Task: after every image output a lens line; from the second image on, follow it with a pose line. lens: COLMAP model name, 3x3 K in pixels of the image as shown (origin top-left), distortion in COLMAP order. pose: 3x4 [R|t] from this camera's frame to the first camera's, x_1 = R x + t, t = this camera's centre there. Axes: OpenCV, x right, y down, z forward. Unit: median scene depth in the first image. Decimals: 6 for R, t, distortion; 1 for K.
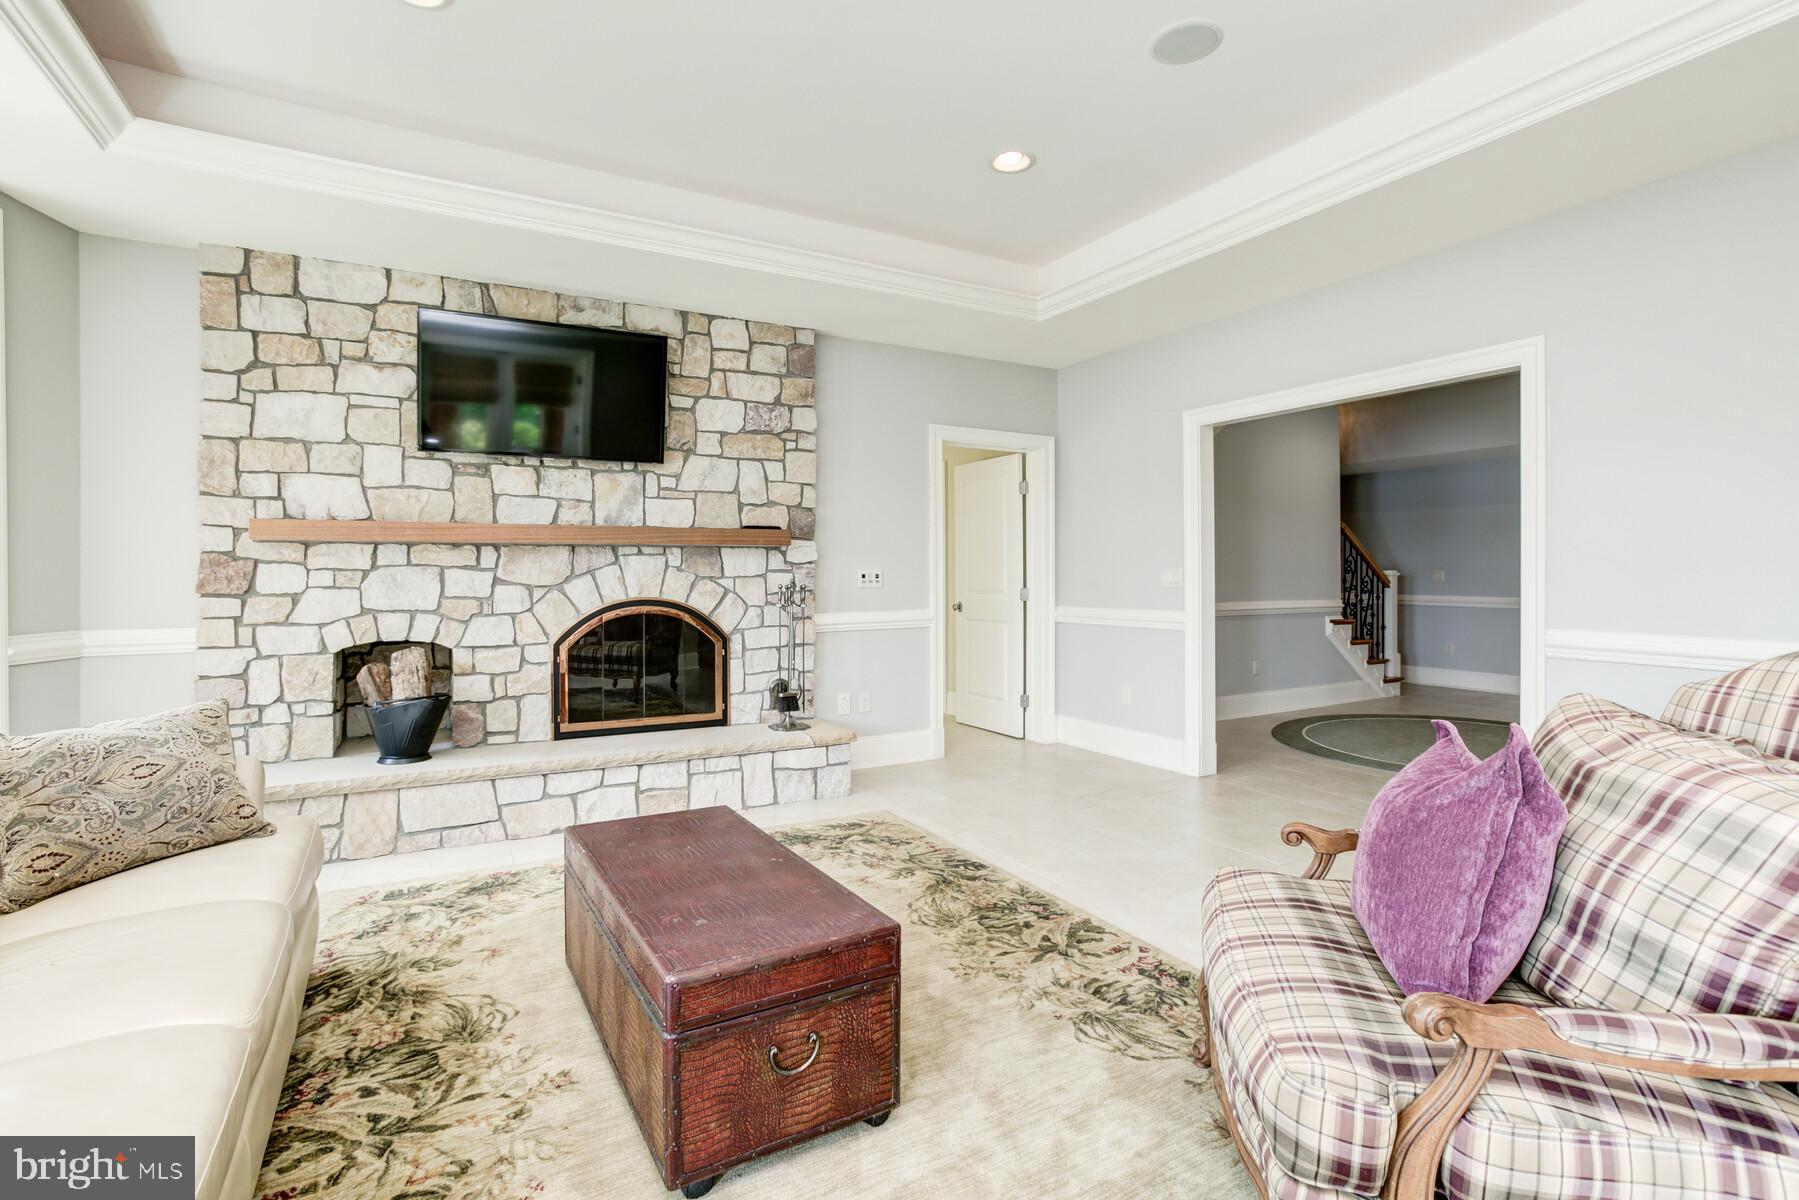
lens RADIAL K [[823.9, 0, 884.9], [0, 823.9, 580.0], [0, 0, 1]] dist [-0.060597, 0.029964]
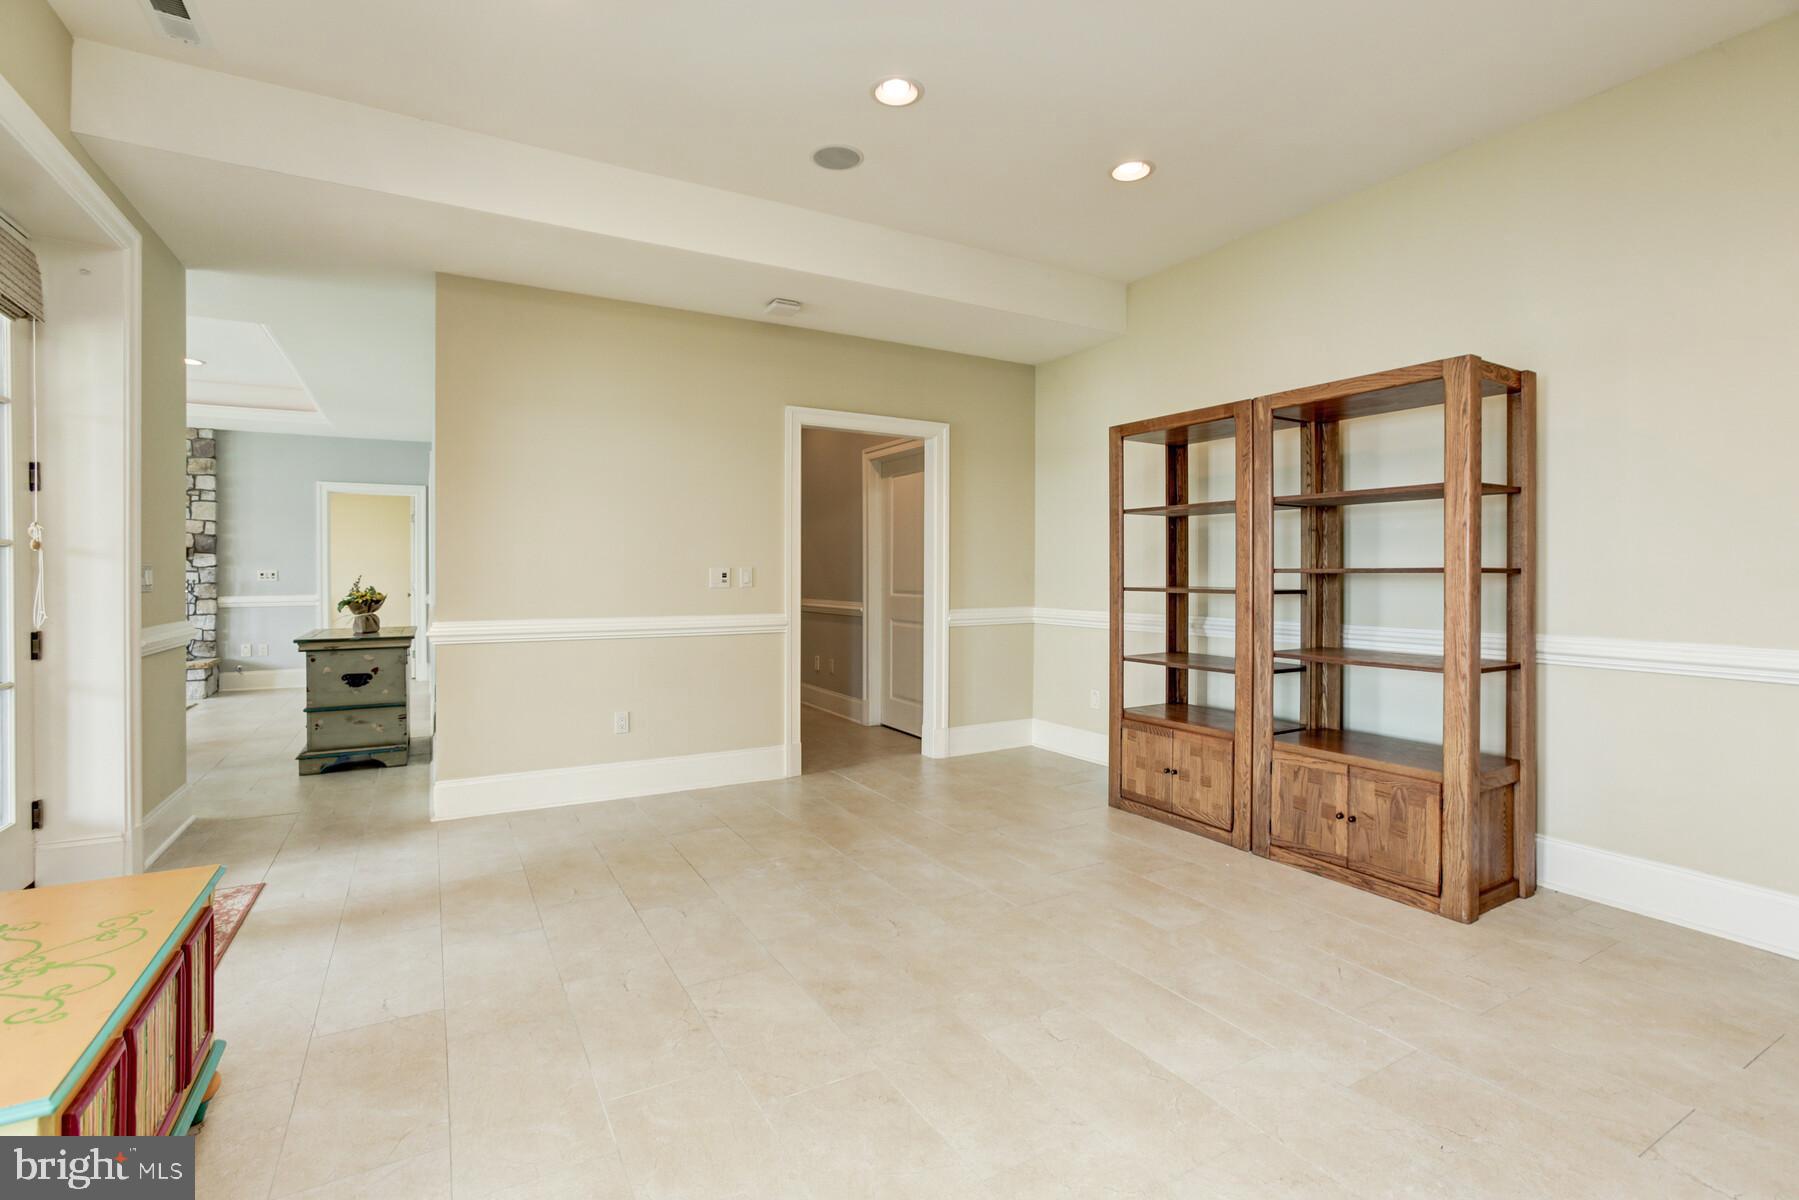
lens RADIAL K [[823.9, 0, 884.9], [0, 823.9, 580.0], [0, 0, 1]] dist [-0.060597, 0.029964]
pose [[0.999988, 0.004755, -0.001299, 1.592068], [-0.004758, 0.999987, -0.001932, 0.003563], [0.001290, 0.001938, 0.999997, -0.796126]]
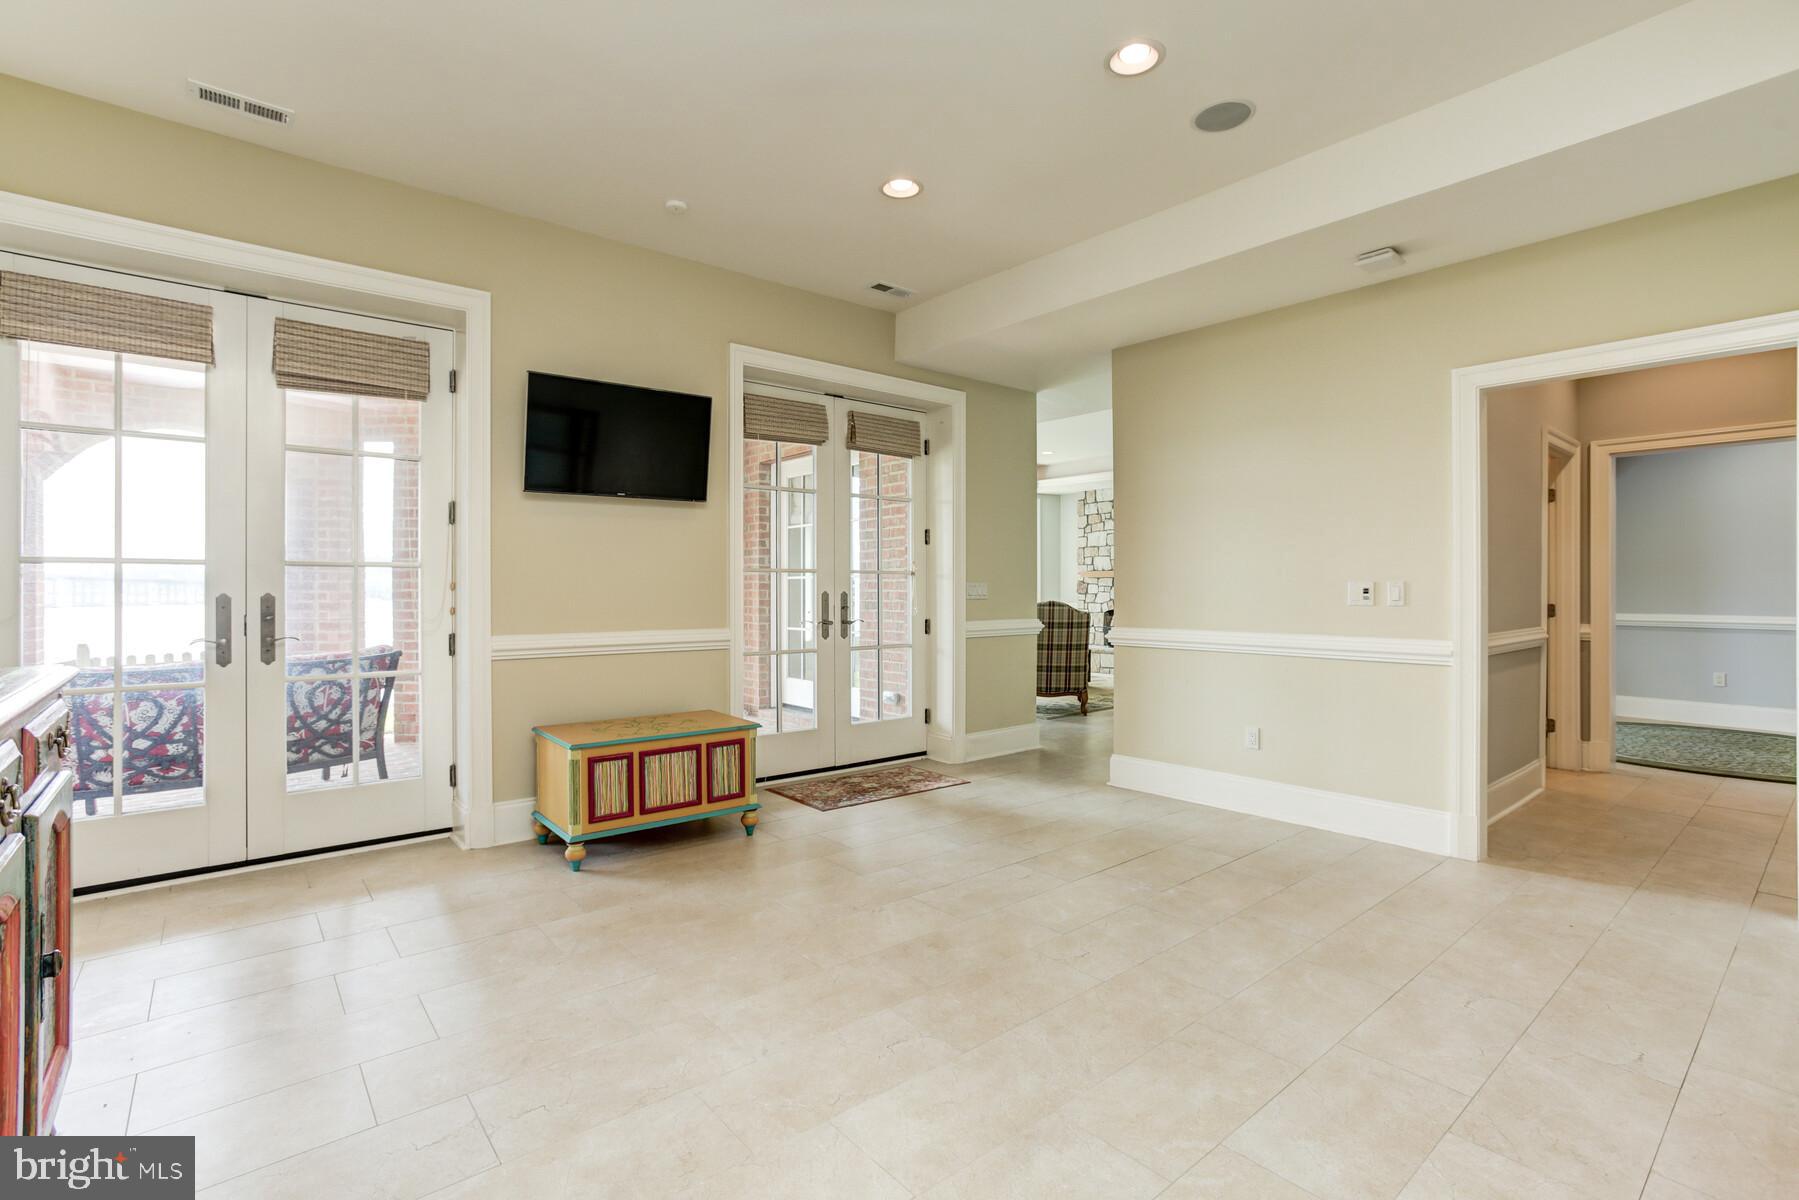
lens RADIAL K [[823.9, 0, 884.9], [0, 823.9, 580.0], [0, 0, 1]] dist [-0.060597, 0.029964]
pose [[0.177215, -0.005374, -0.984157, 2.198692], [-0.010699, 0.999915, -0.007387, -0.003821], [0.984114, 0.011838, 0.177143, -0.395336]]
